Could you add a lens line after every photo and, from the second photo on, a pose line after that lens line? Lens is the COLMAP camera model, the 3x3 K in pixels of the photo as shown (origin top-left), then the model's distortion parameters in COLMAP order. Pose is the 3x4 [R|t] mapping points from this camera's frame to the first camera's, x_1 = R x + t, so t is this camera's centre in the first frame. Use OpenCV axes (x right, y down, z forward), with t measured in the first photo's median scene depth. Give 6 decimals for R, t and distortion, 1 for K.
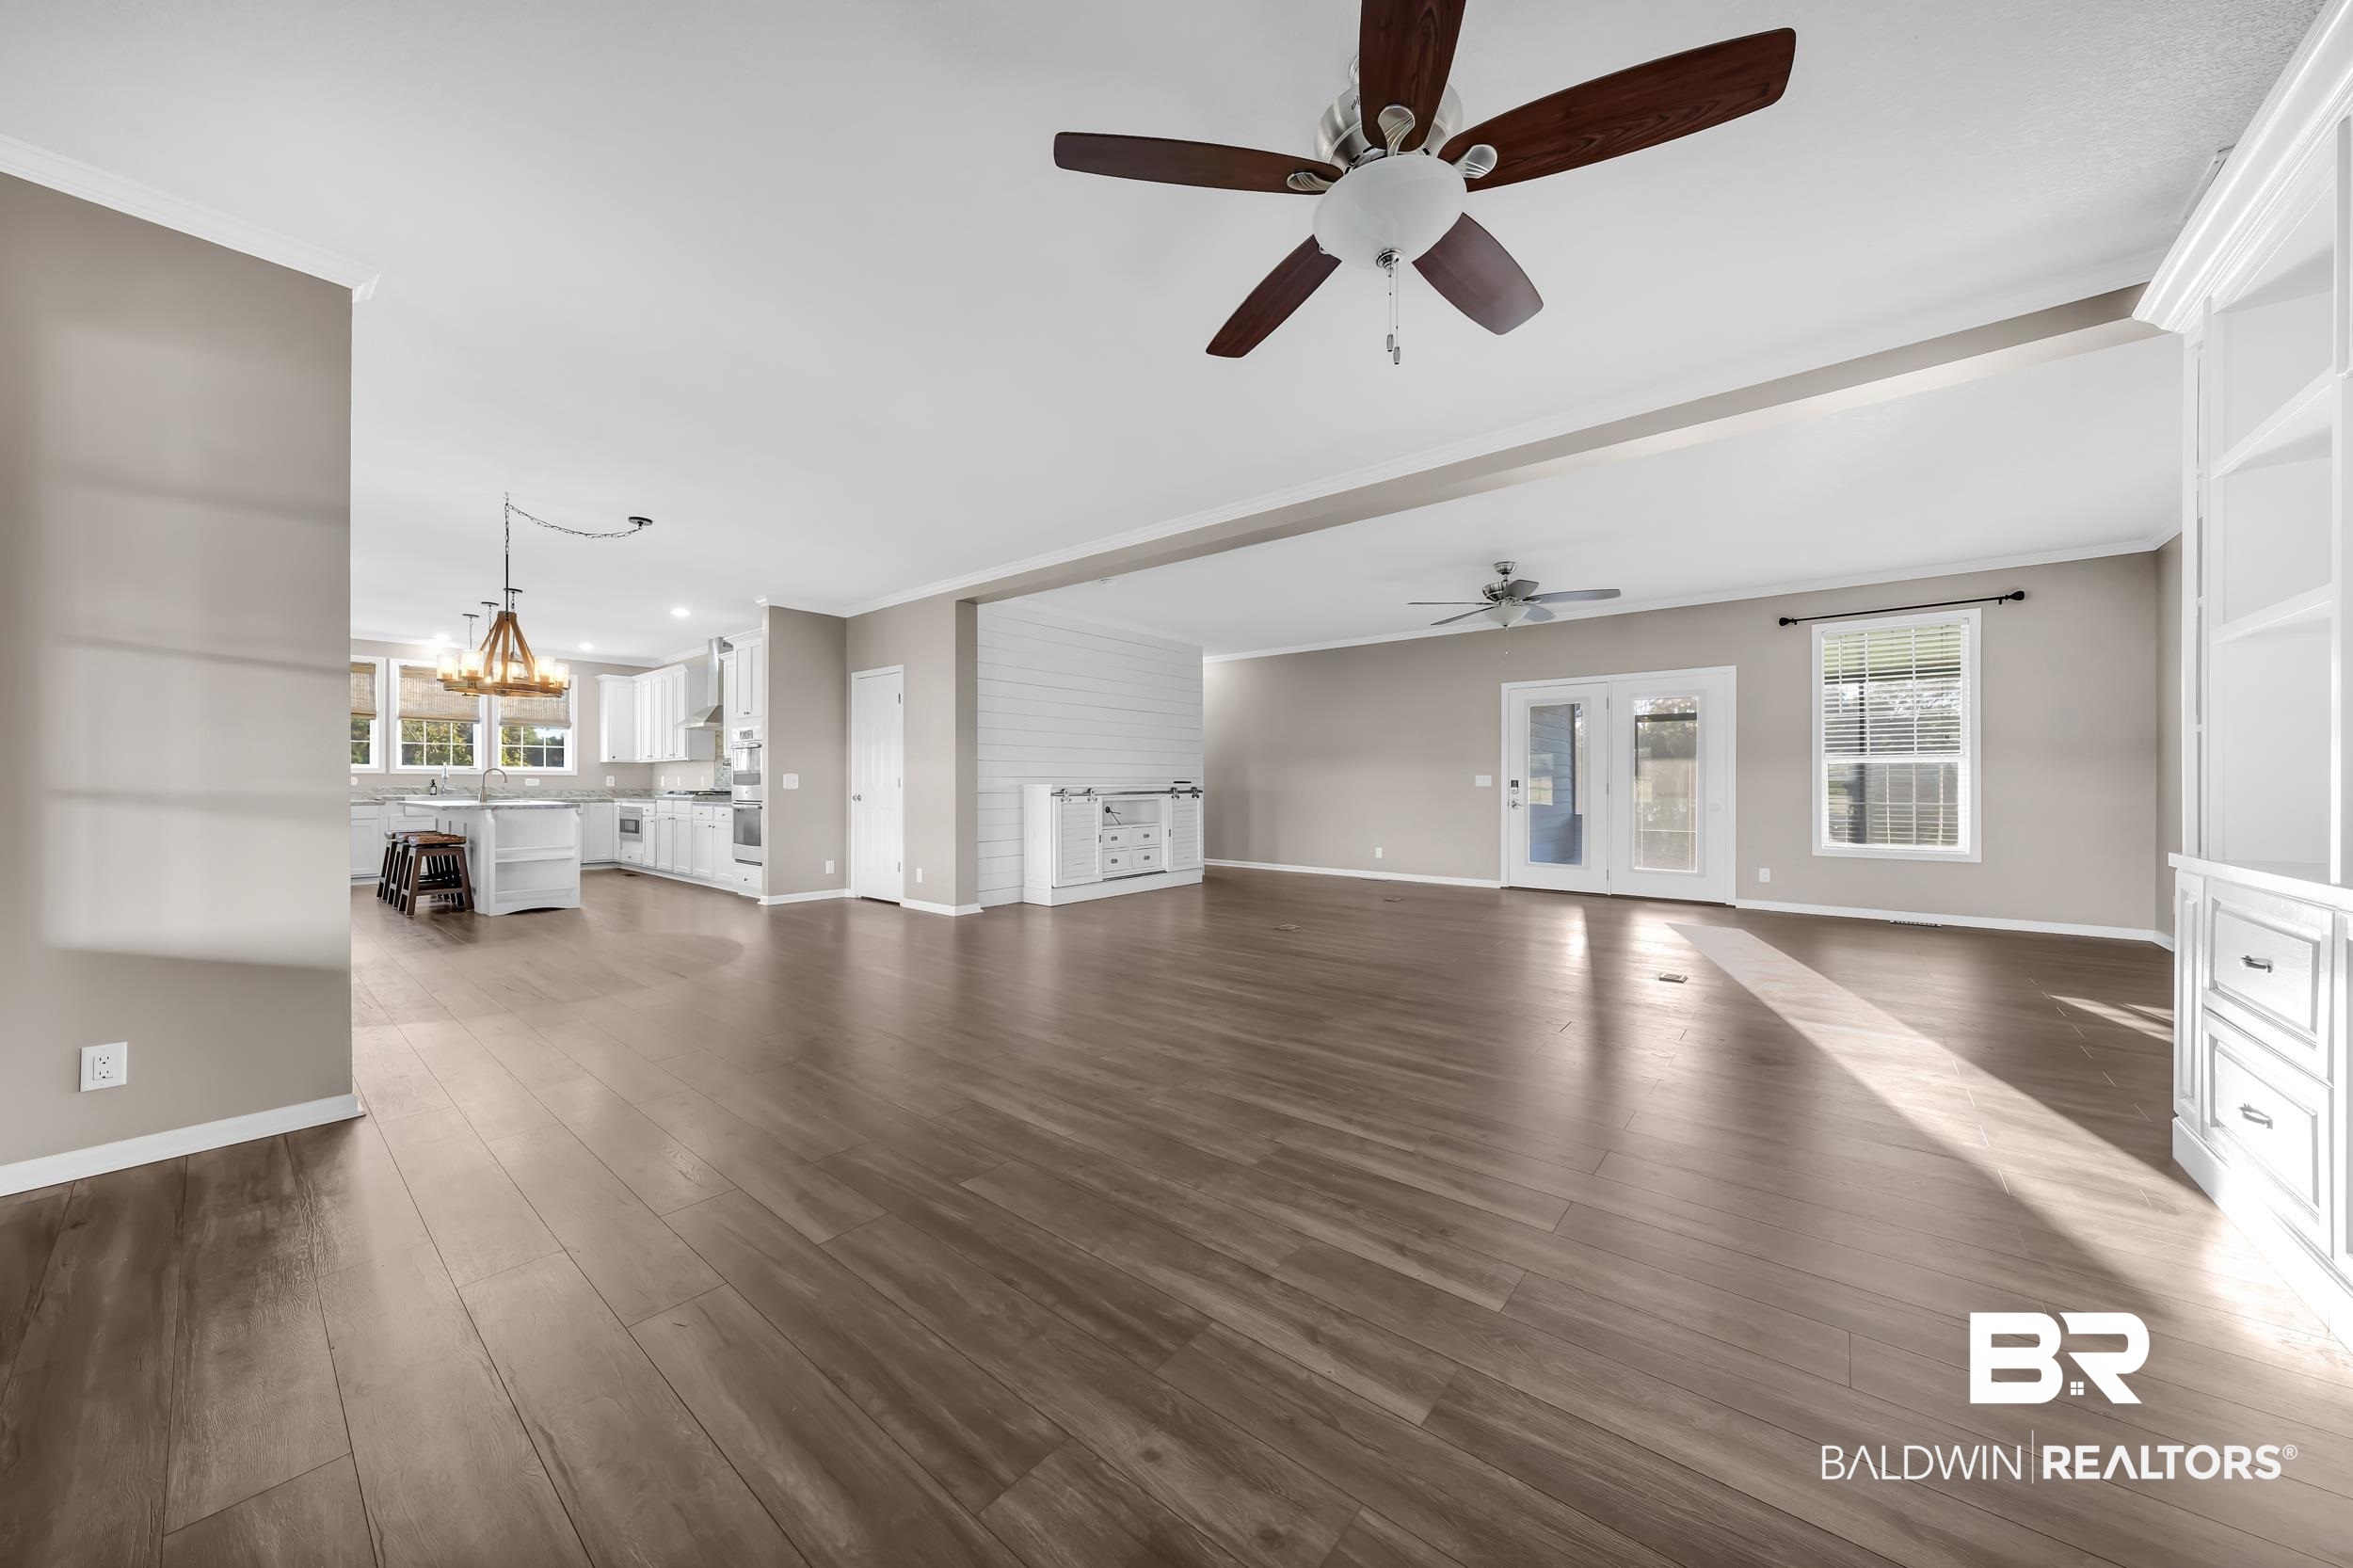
lens RADIAL K [[809.9, 0, 1170.7], [0, 809.9, 783.3], [0, 0, 1]] dist [-0.000667, -0.000028]
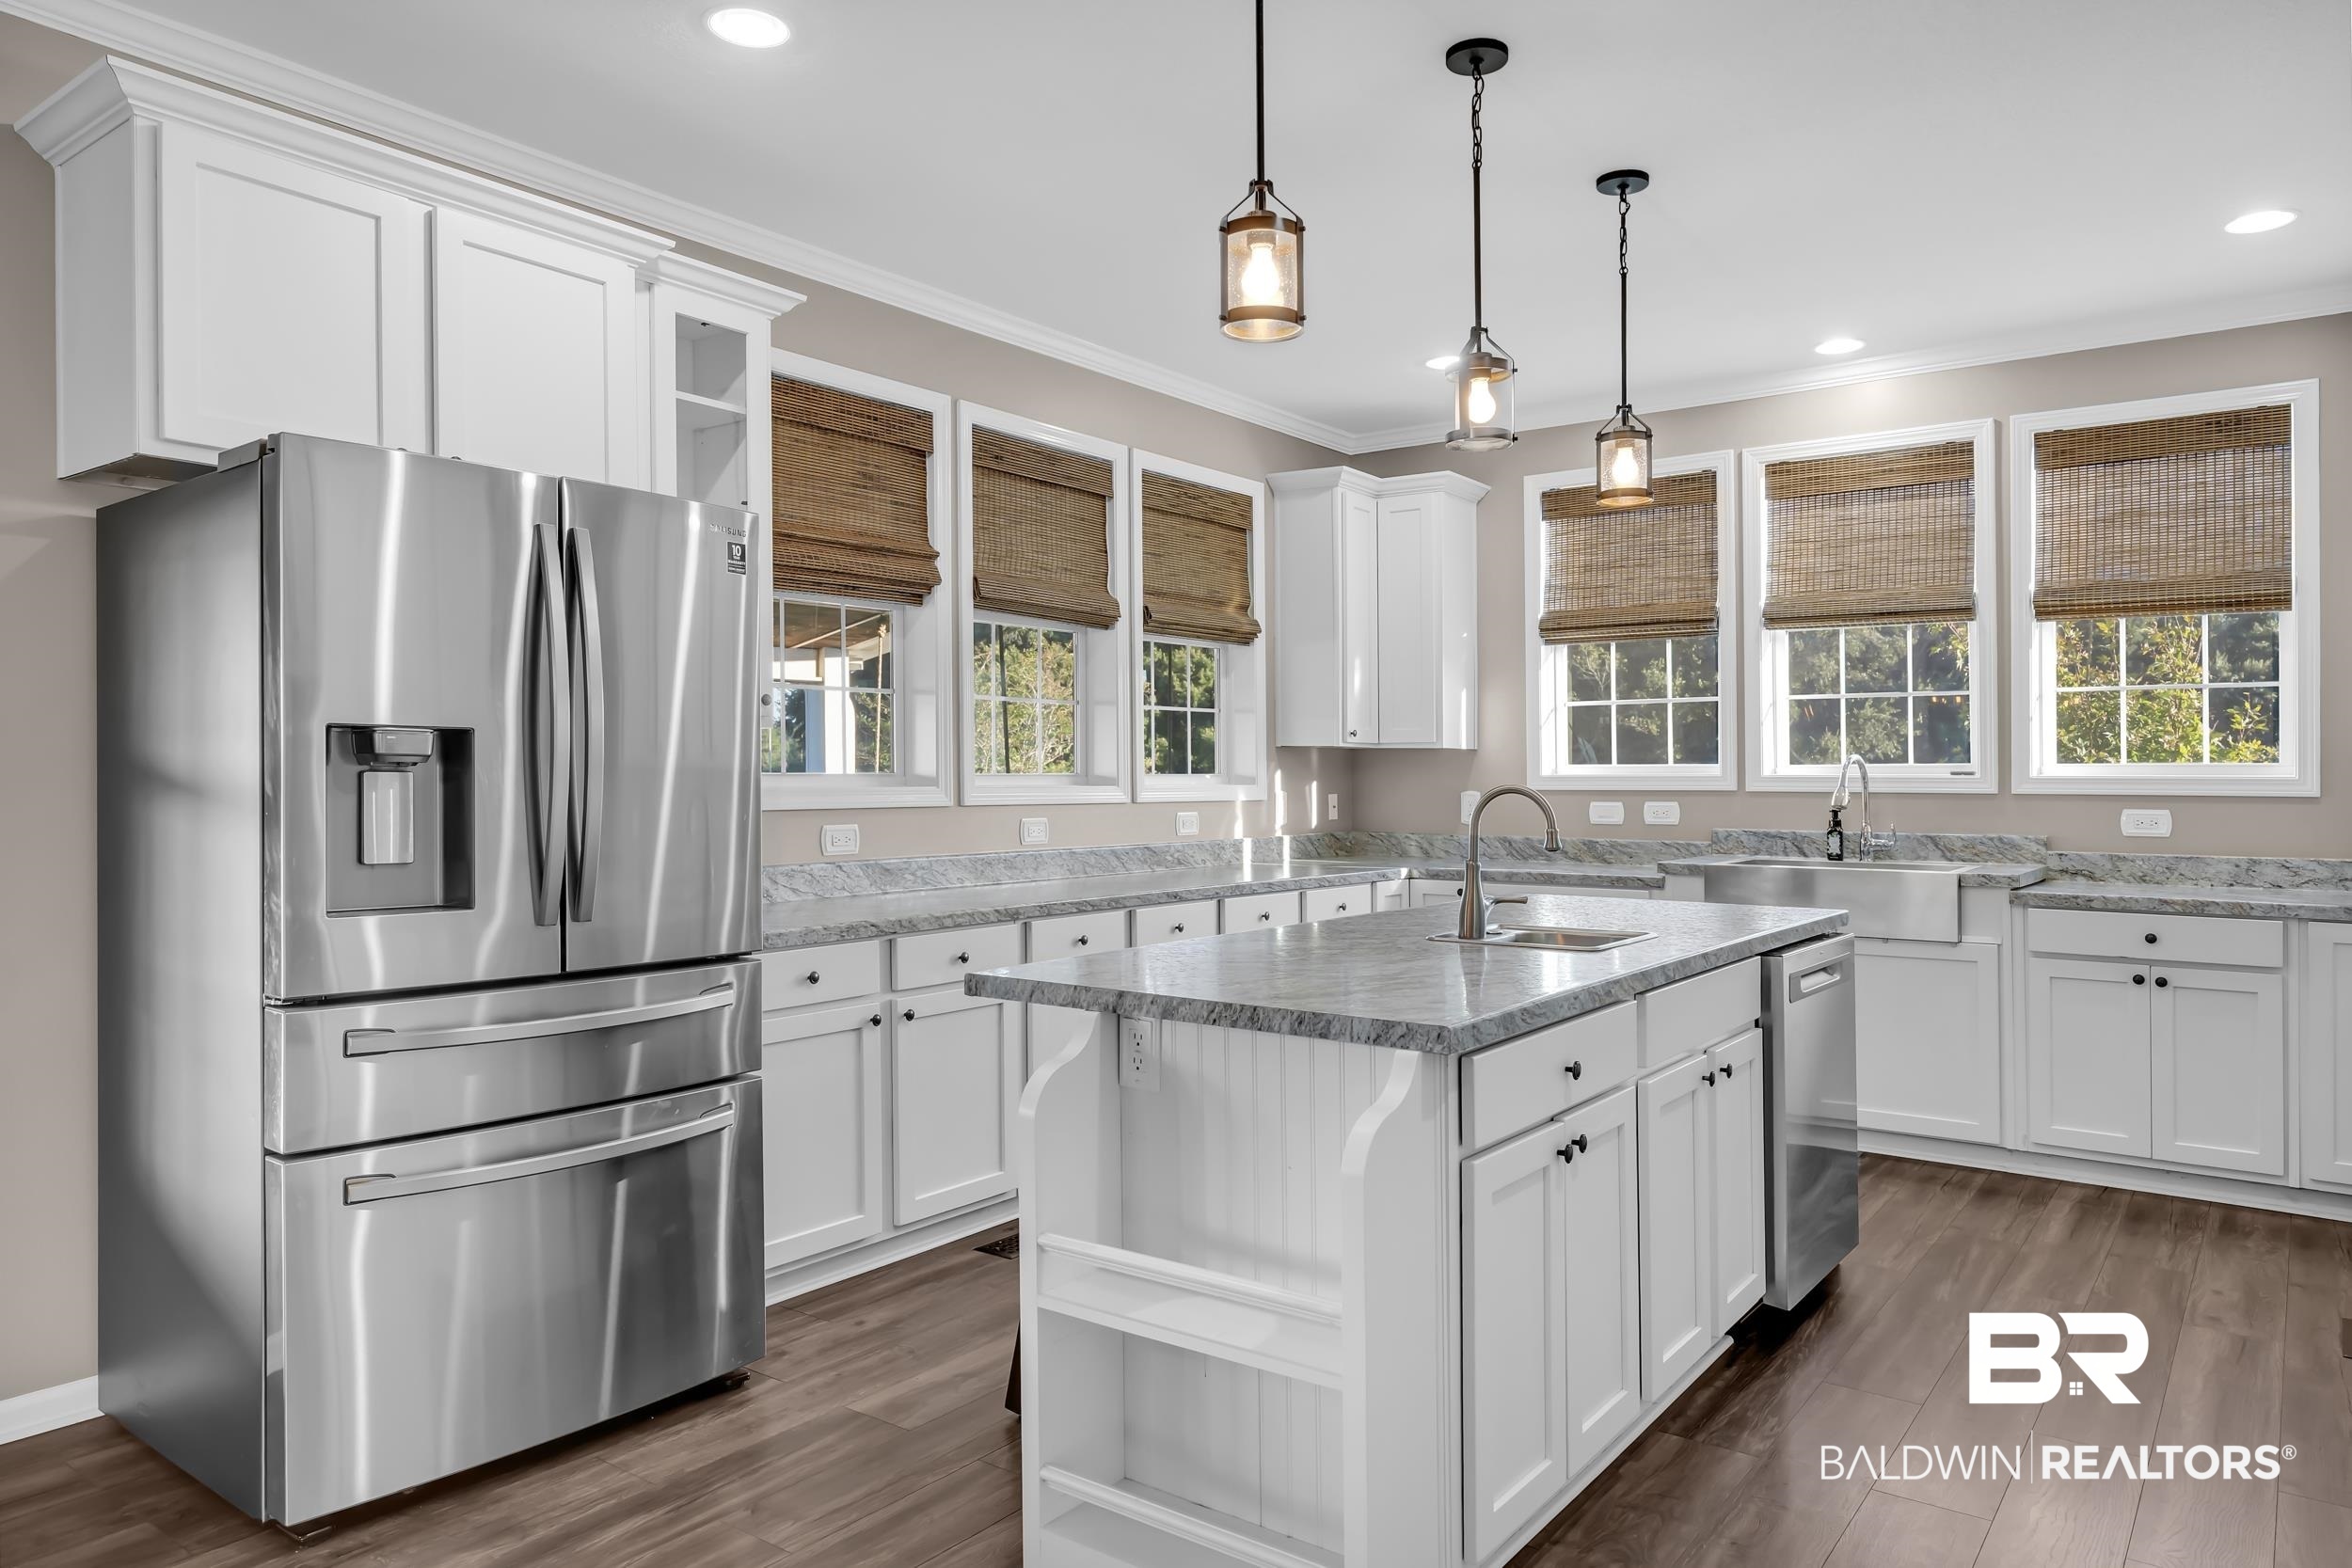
lens RADIAL K [[1505.1, 0, 1182.2], [0, 1505.1, 764.4], [0, 0, 1]] dist [0.010317, 0.001069]
pose [[0.049073, -0.006658, -0.998773, -0.344689], [0.000491, 0.999978, -0.006642, -0.018752], [0.998795, -0.000164, 0.049075, 0.720777]]
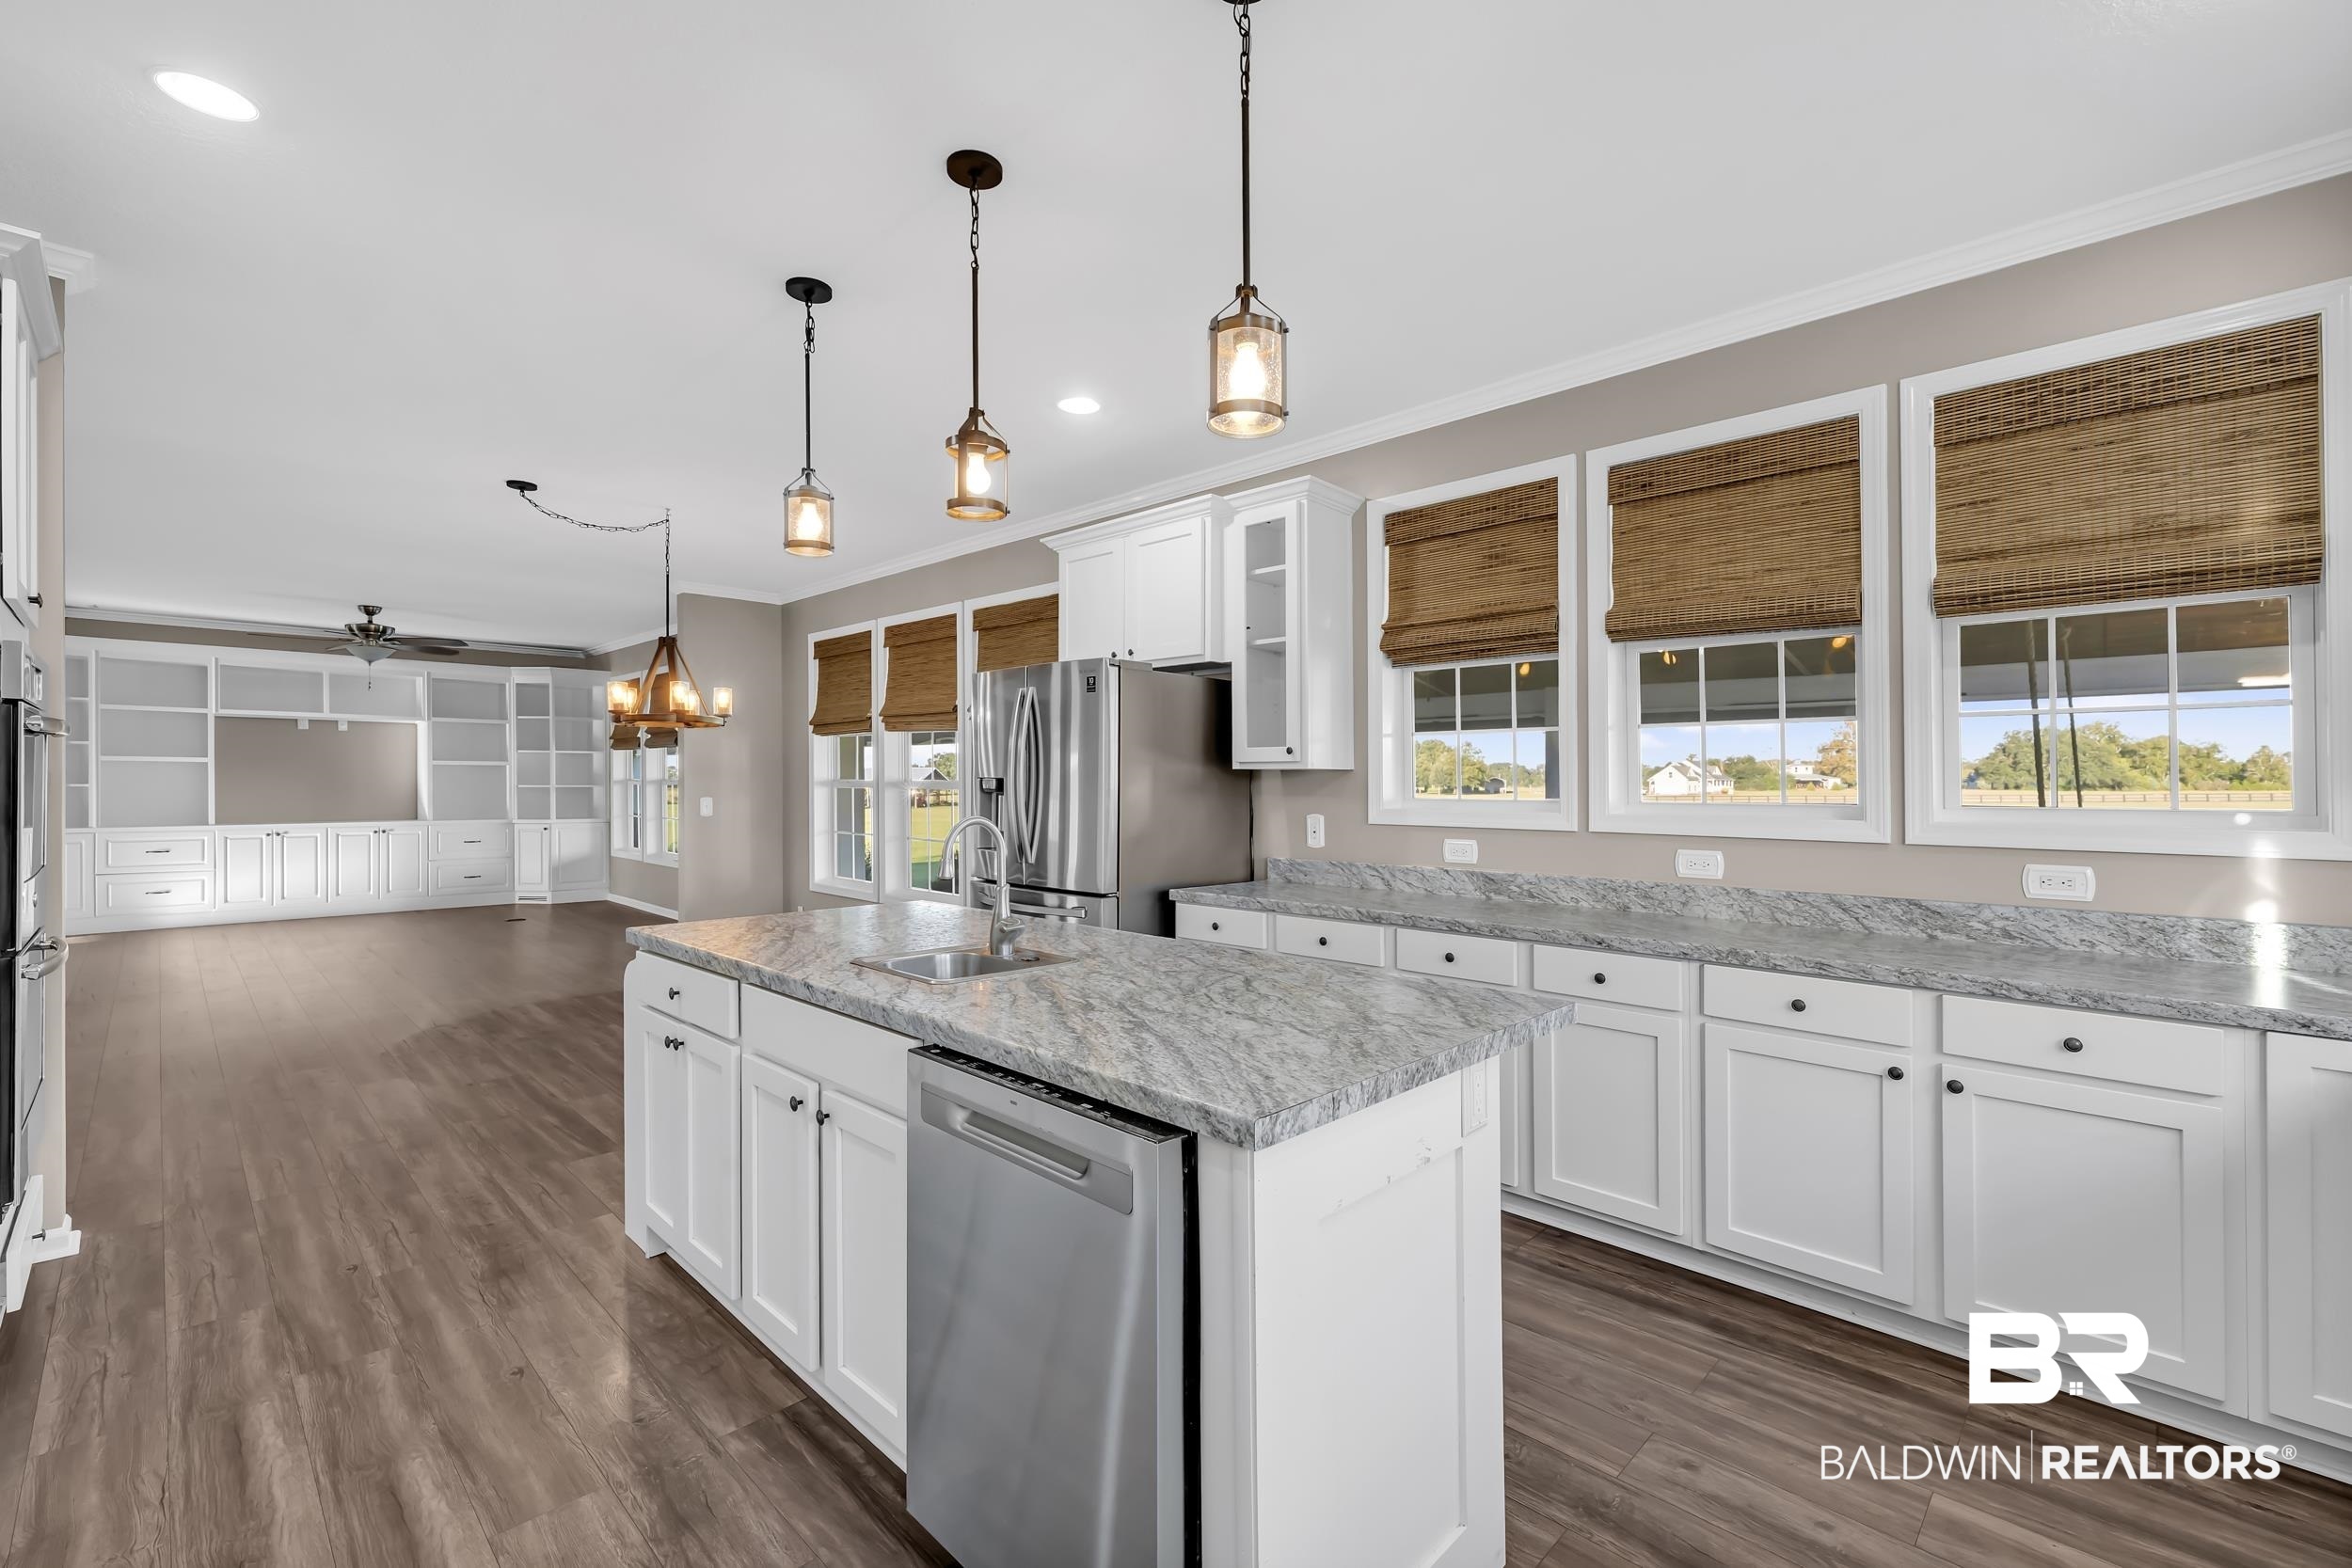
lens RADIAL K [[994.5, 0, 1186.3], [0, 994.5, 800.5], [0, 0, 1]] dist [-0.000227, 0.000109]
pose [[-0.997609, -0.007004, 0.068757, -0.746328], [-0.006114, 0.999895, 0.013144, -0.023401], [-0.068842, 0.012692, -0.997547, 1.048000]]
